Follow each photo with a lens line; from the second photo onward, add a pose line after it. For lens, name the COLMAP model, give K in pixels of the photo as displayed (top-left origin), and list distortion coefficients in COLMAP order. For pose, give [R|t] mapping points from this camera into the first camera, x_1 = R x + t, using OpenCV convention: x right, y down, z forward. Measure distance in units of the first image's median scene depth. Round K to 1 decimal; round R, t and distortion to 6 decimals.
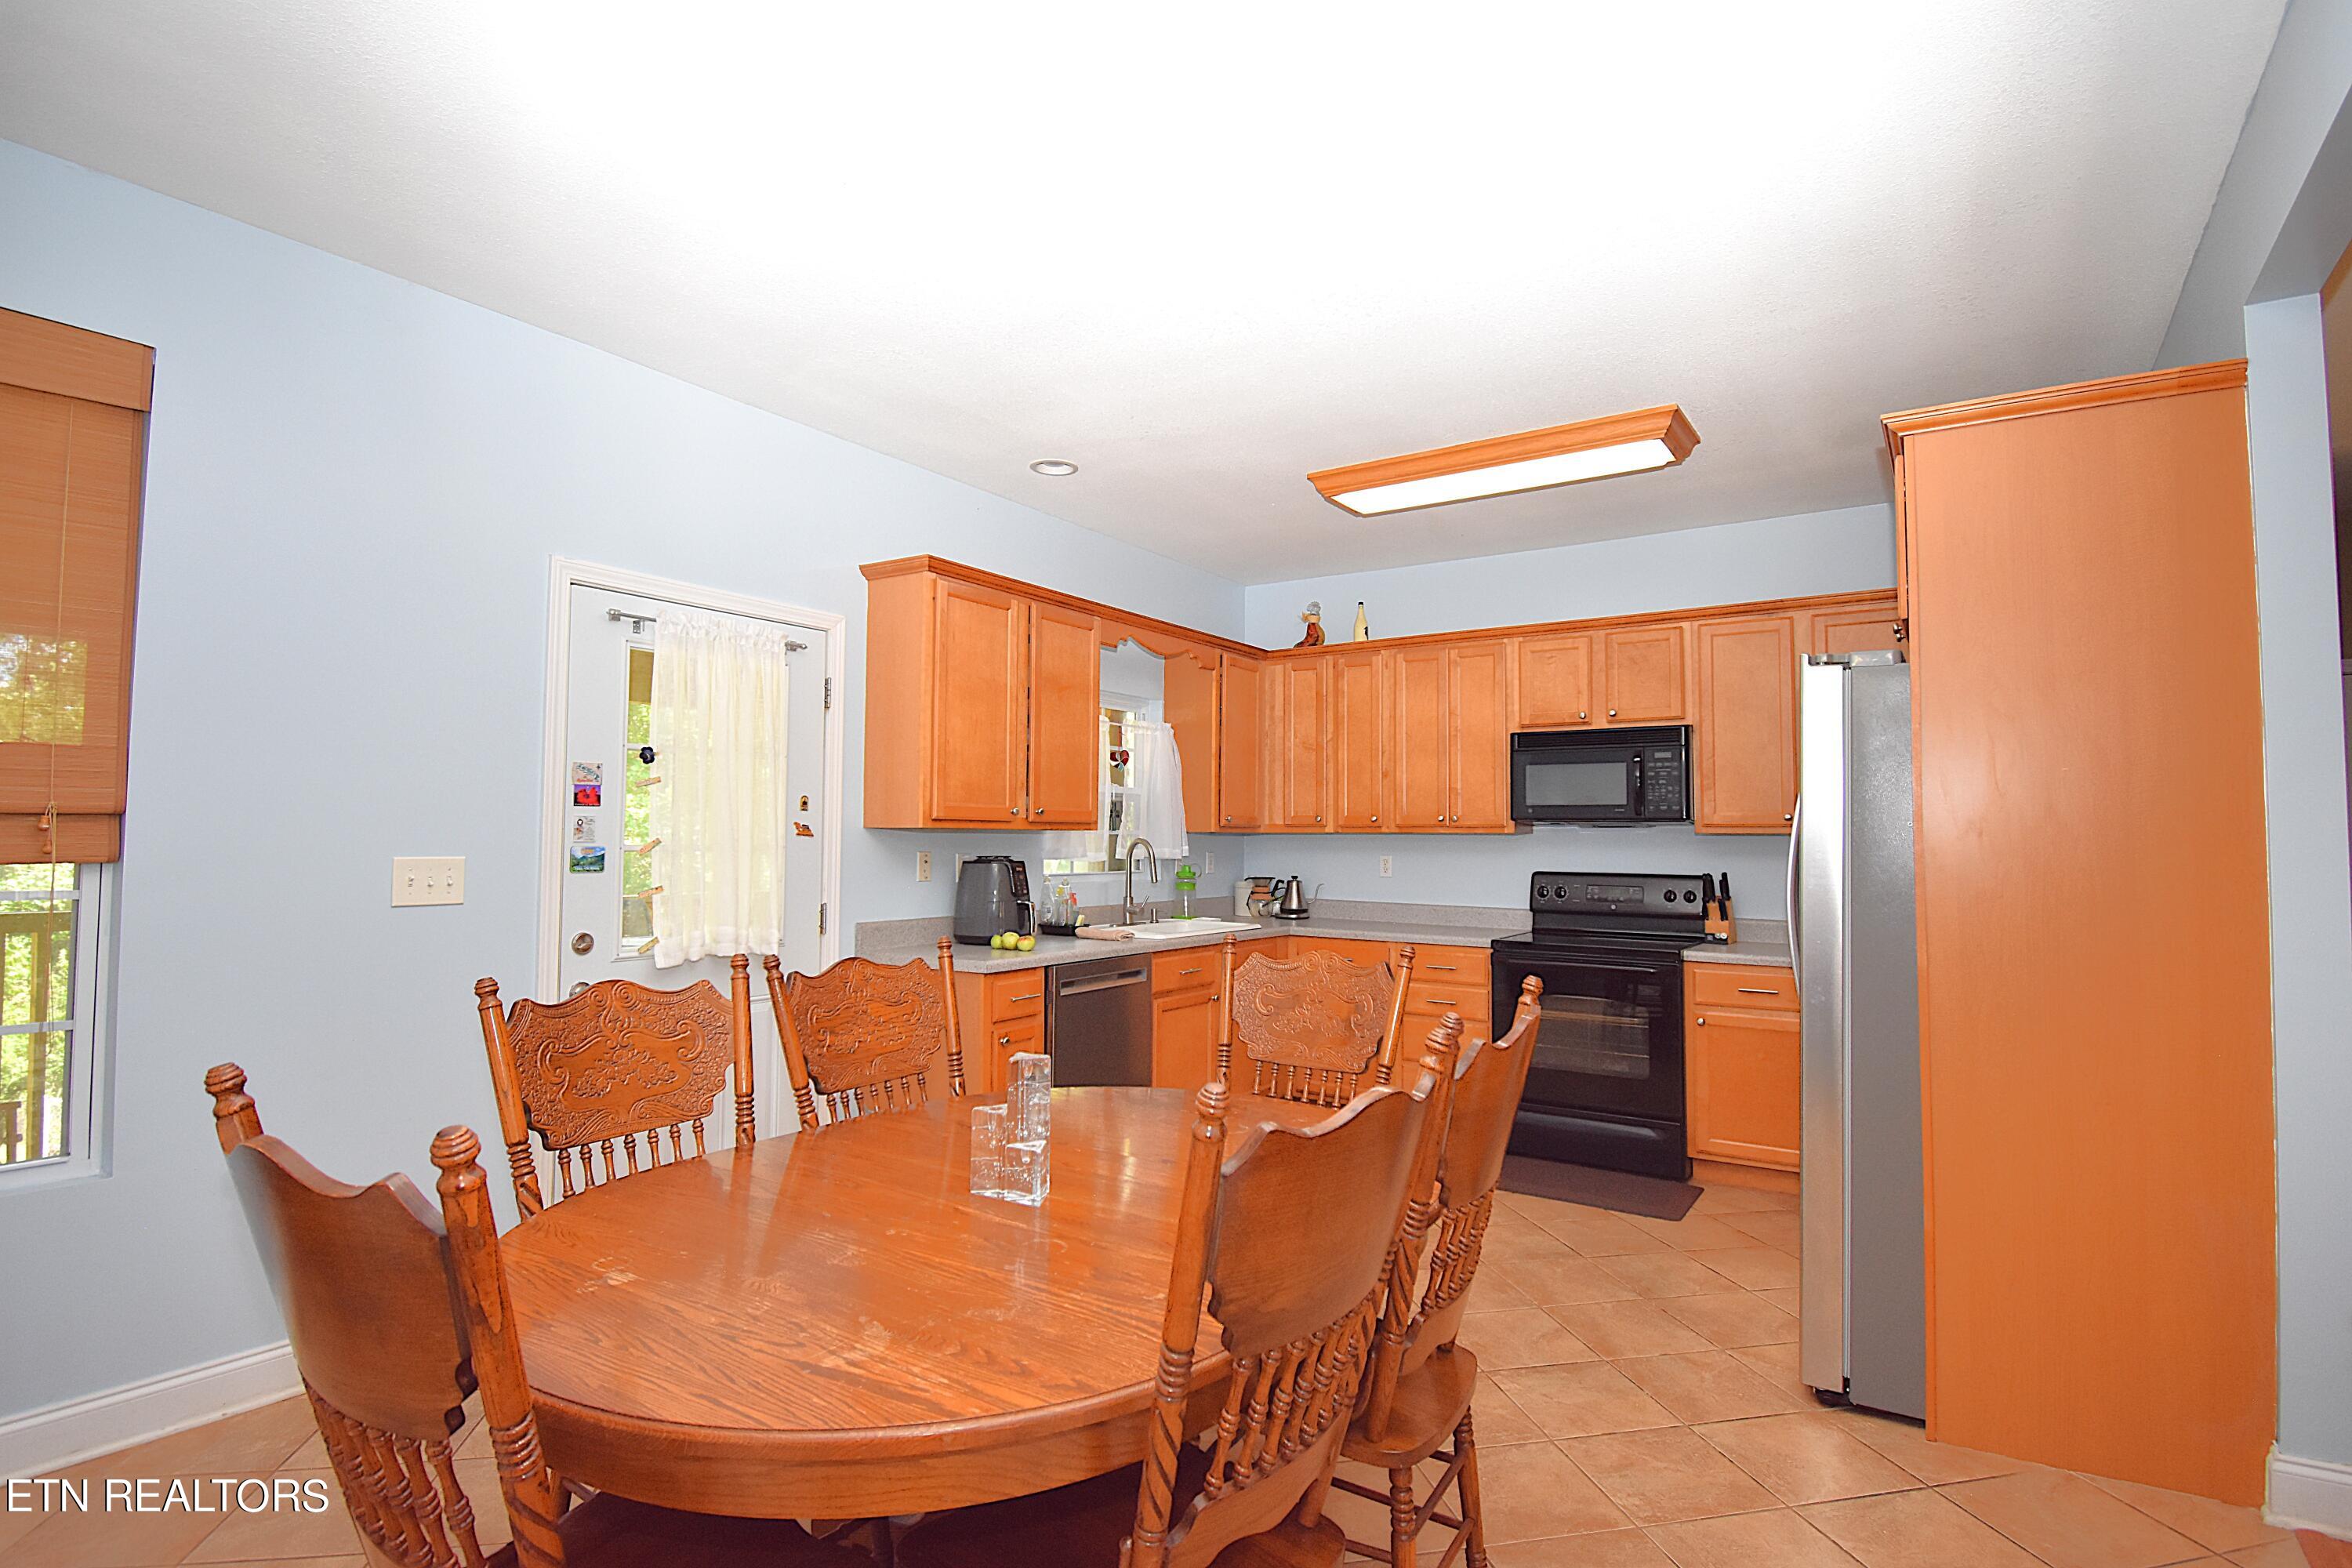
lens RADIAL K [[1141.2, 0, 1176.0], [0, 1141.2, 784.0], [0, 0, 1]] dist [0.032755, -0.039678]
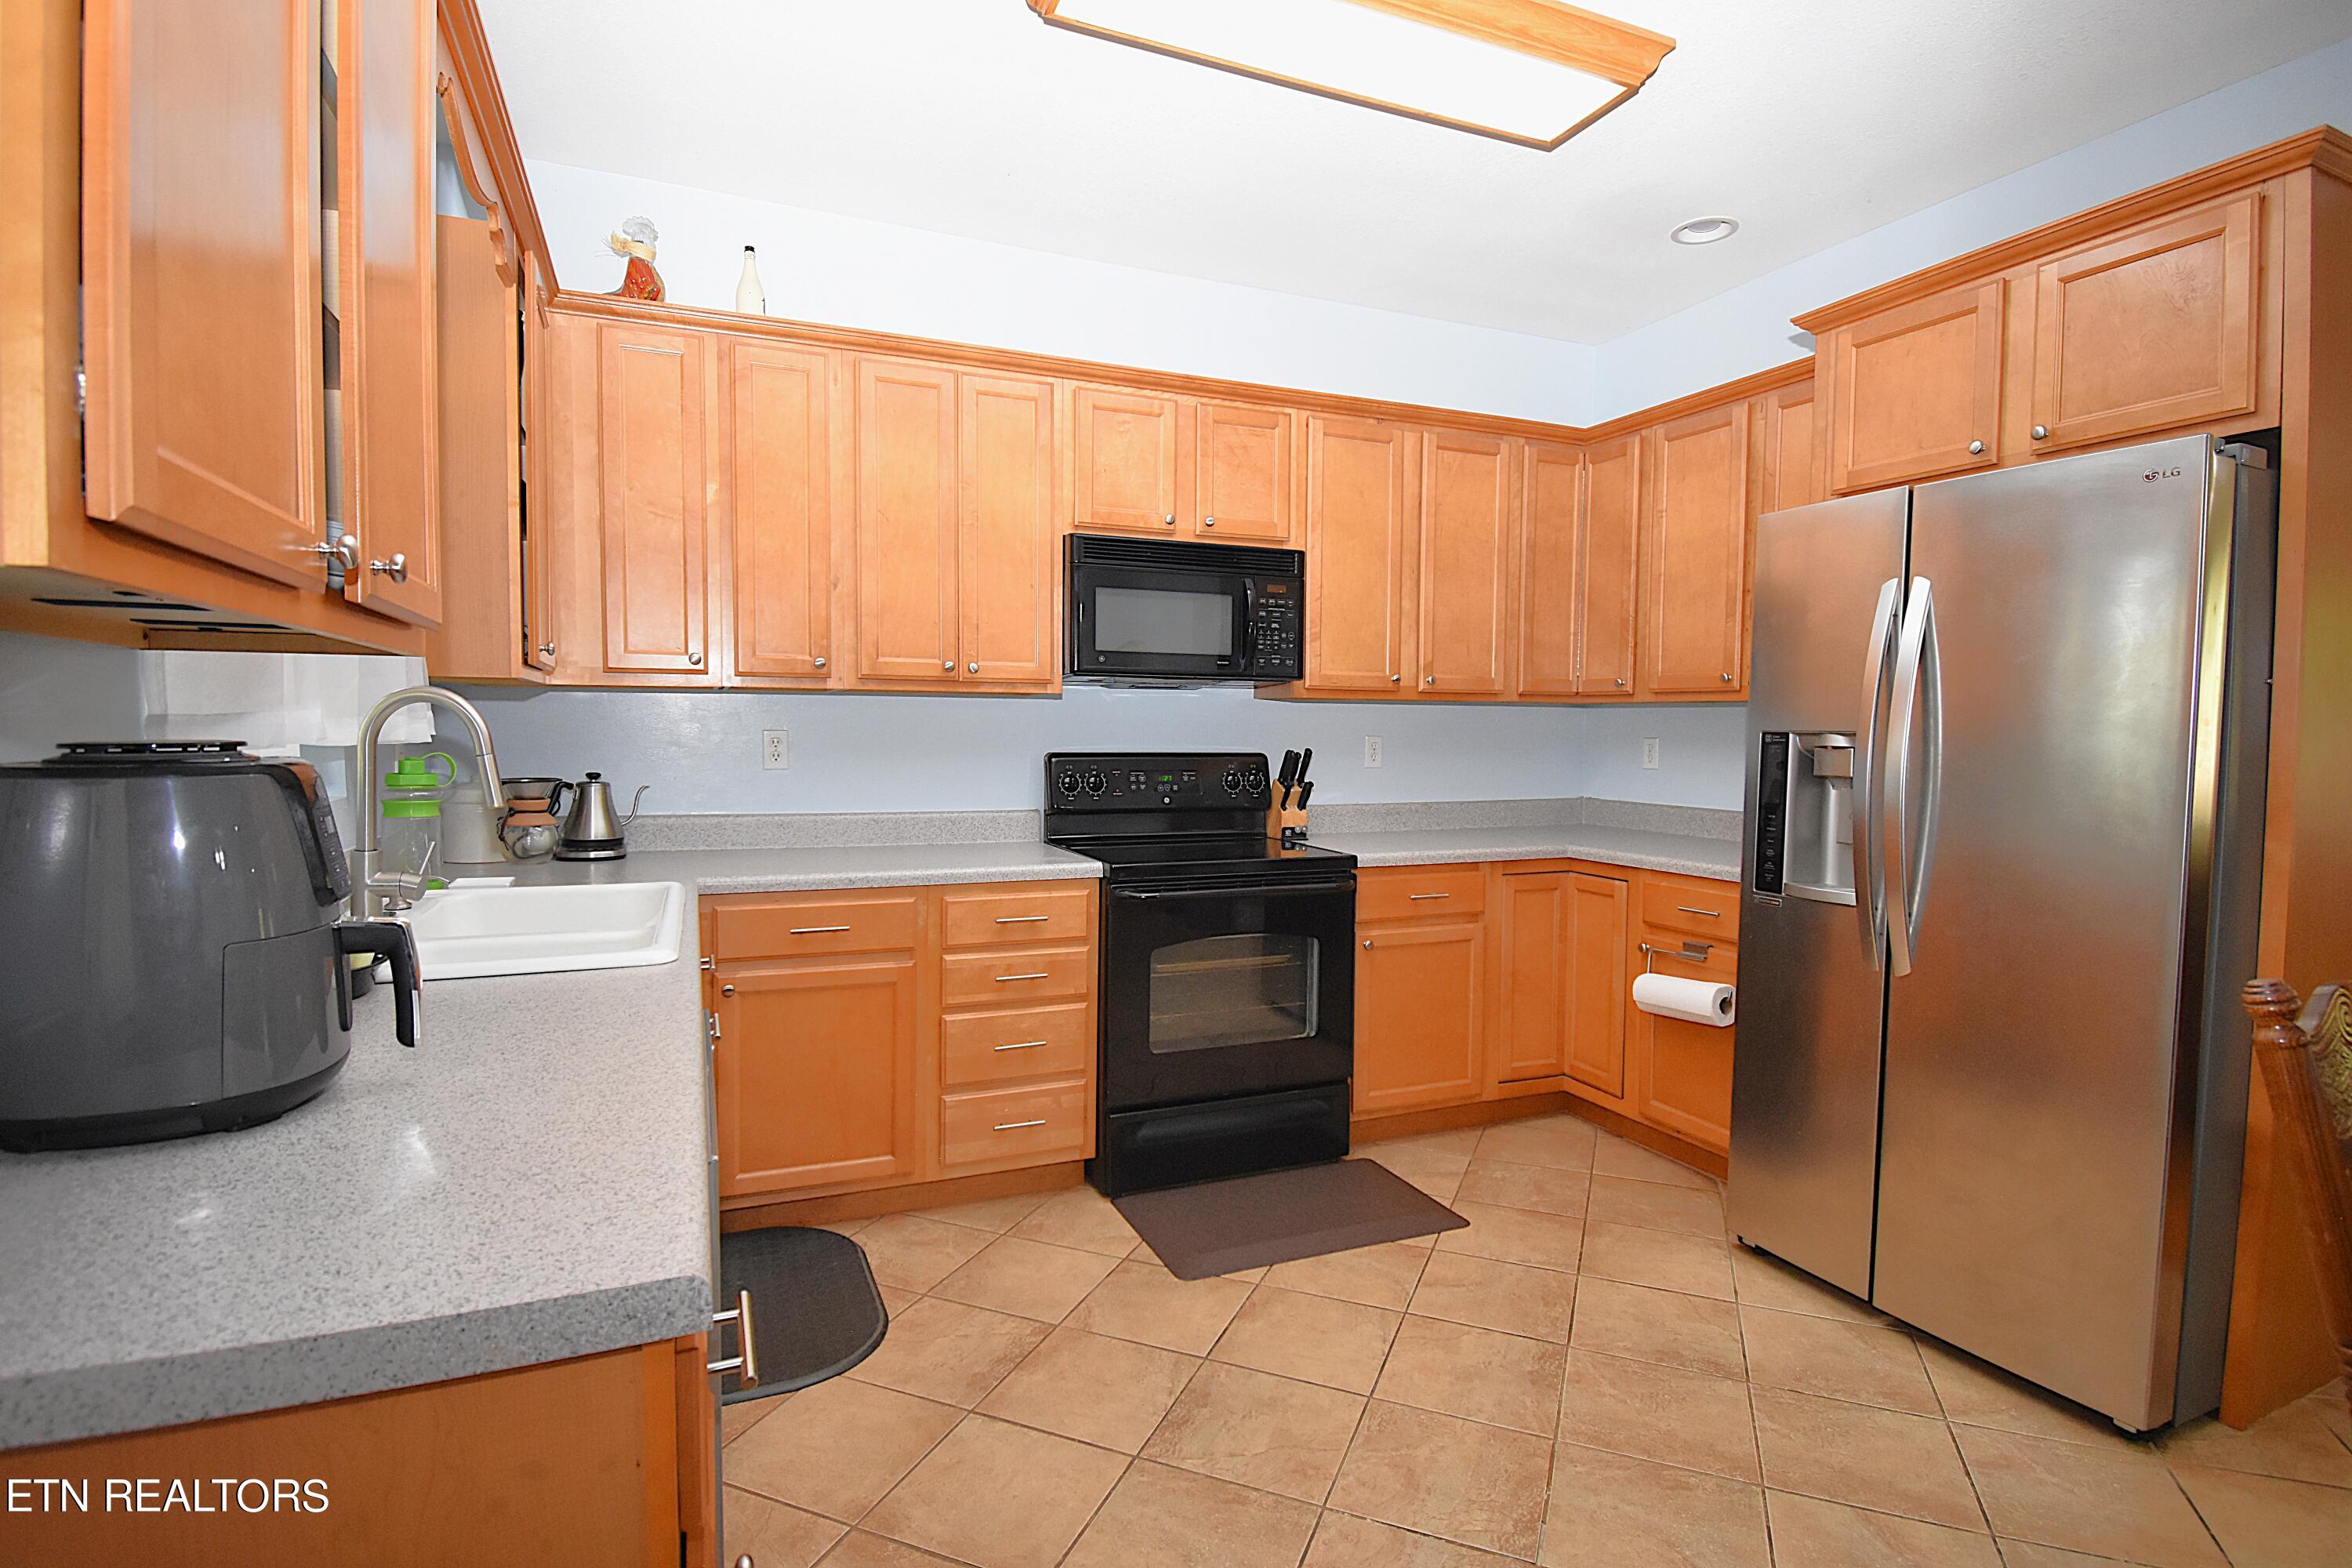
lens RADIAL K [[1141.2, 0, 1176.0], [0, 1141.2, 784.0], [0, 0, 1]] dist [0.032755, -0.039678]
pose [[0.554784, -0.041449, 0.830961, -0.198981], [-0.042293, 0.996062, 0.077921, 0.041008], [-0.830919, -0.078373, 0.550846, 0.593005]]
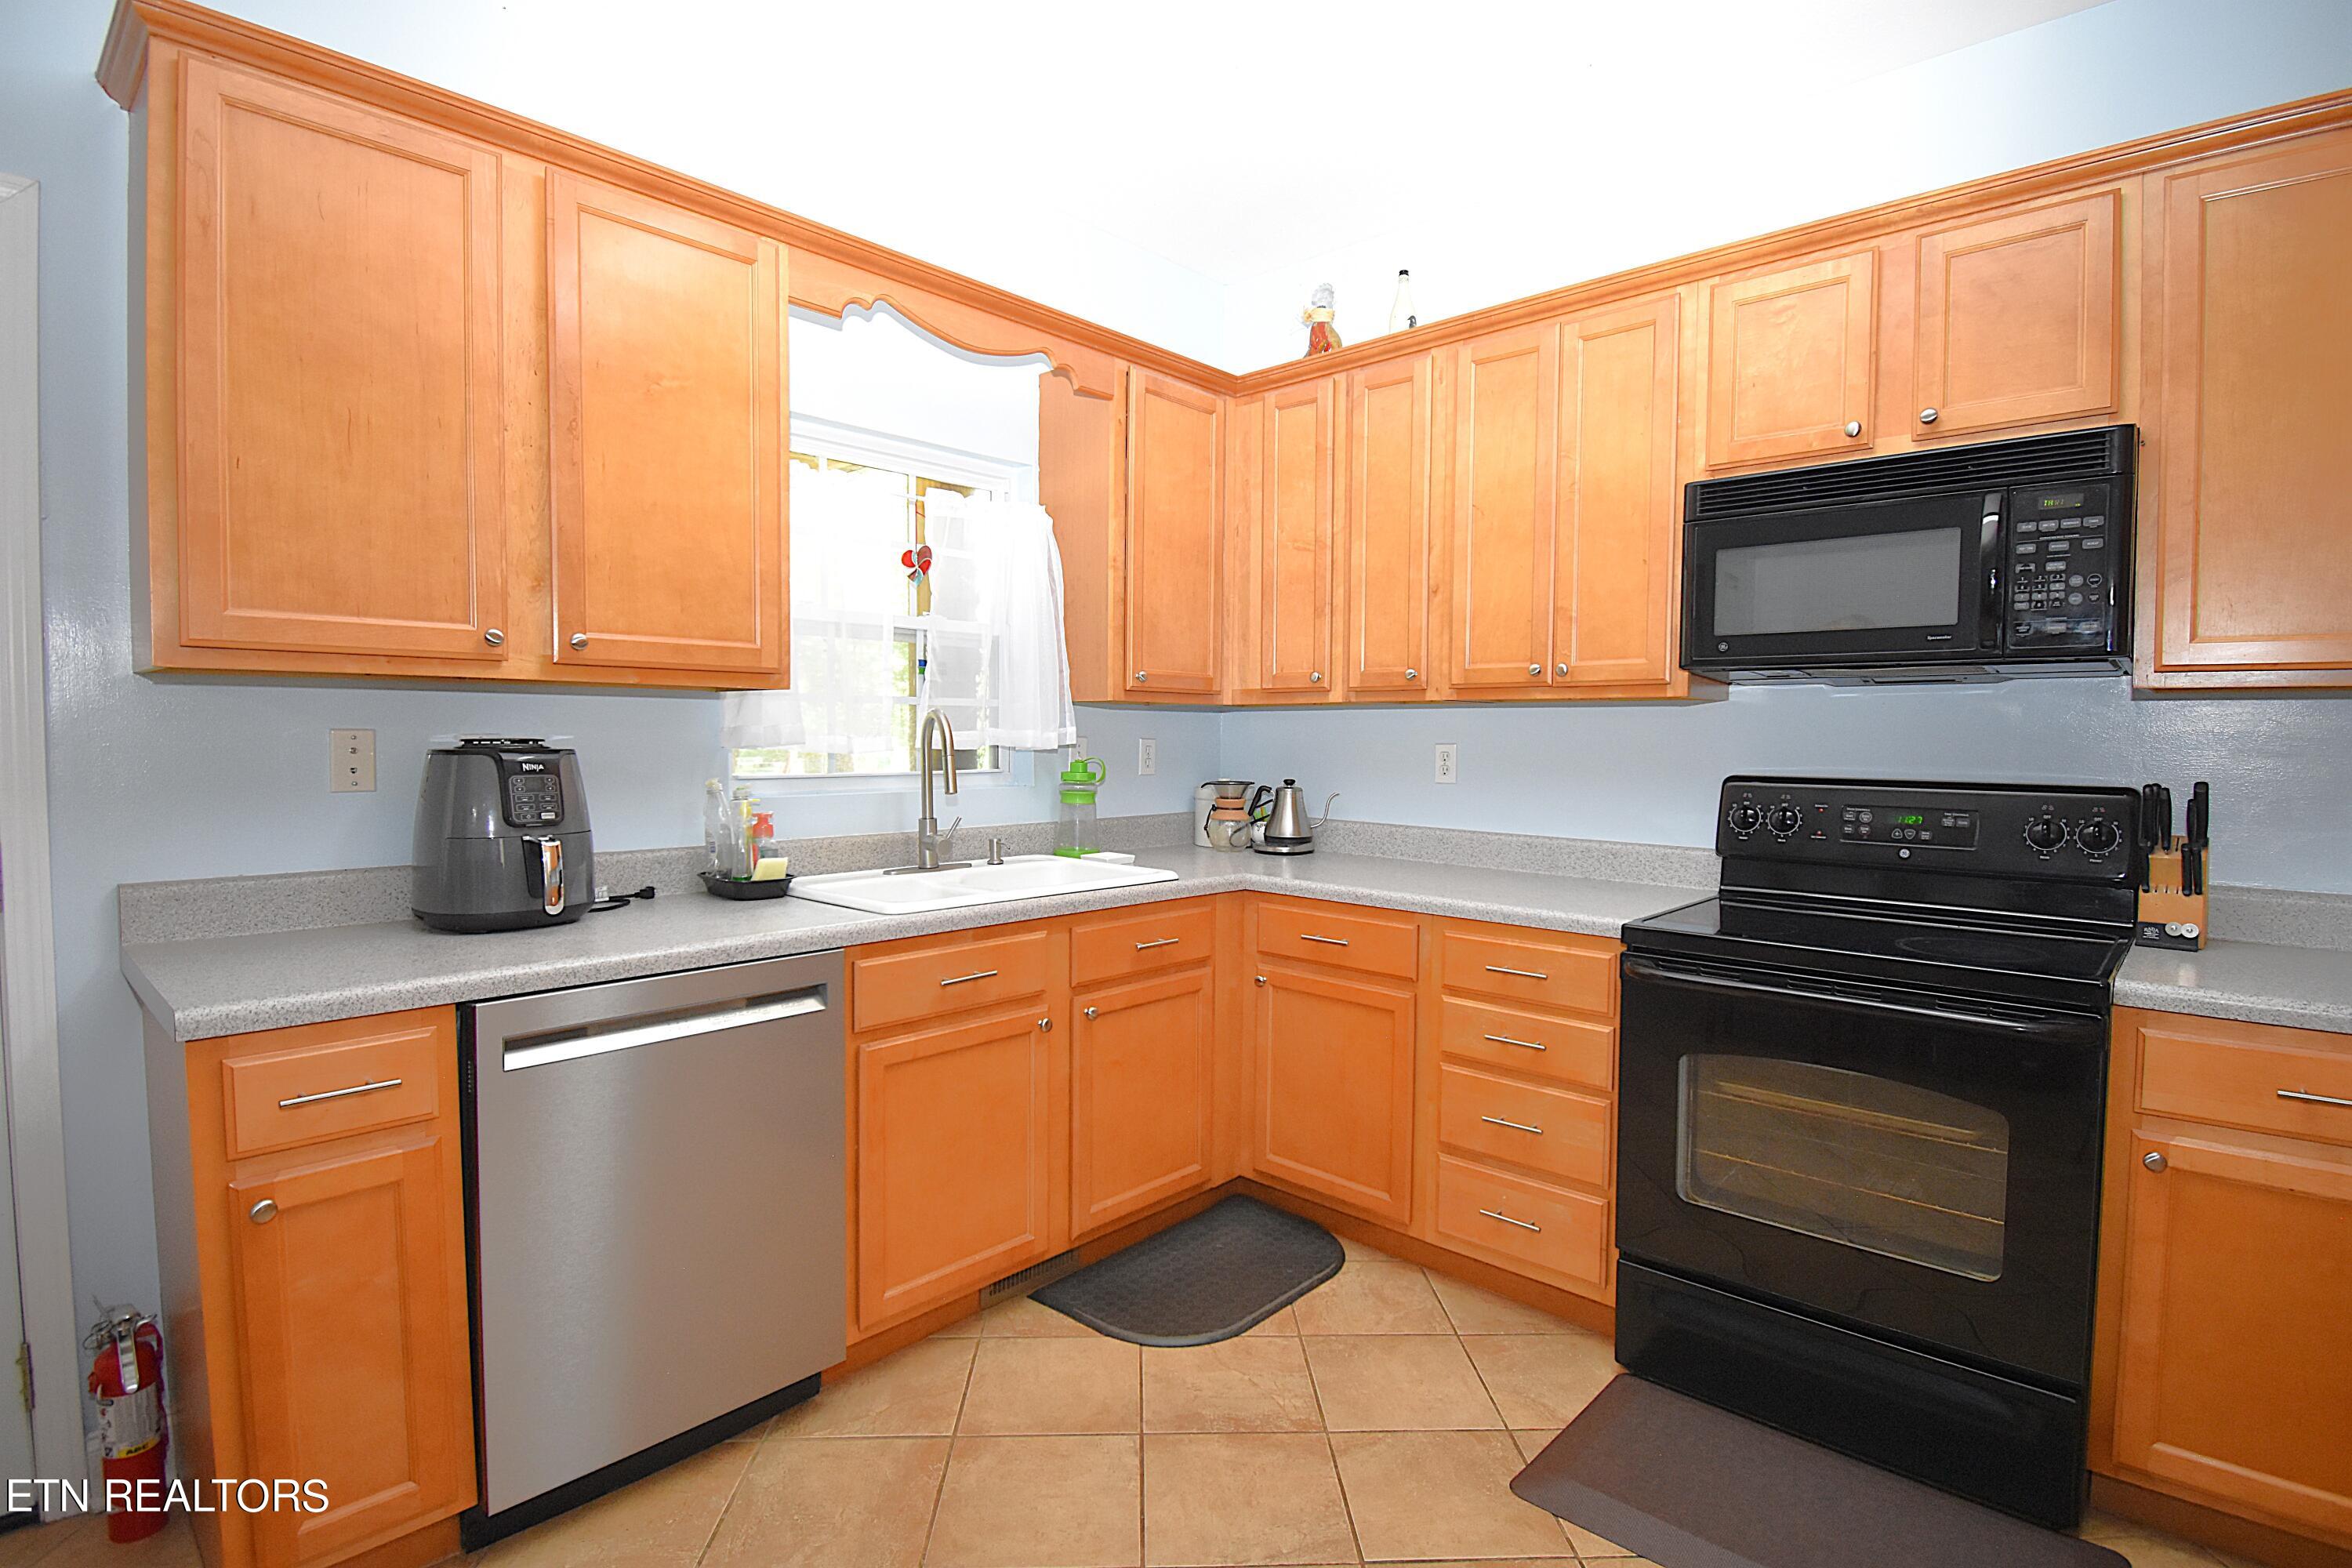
lens RADIAL K [[1130.2, 0, 1176.0], [0, 1130.2, 784.0], [0, 0, 1]] dist [0.018700, -0.031718]
pose [[0.988307, 0.006508, -0.152338, 0.155637], [0.007437, 0.995842, 0.090791, 0.034776], [0.152296, -0.090862, 0.984149, 0.493558]]
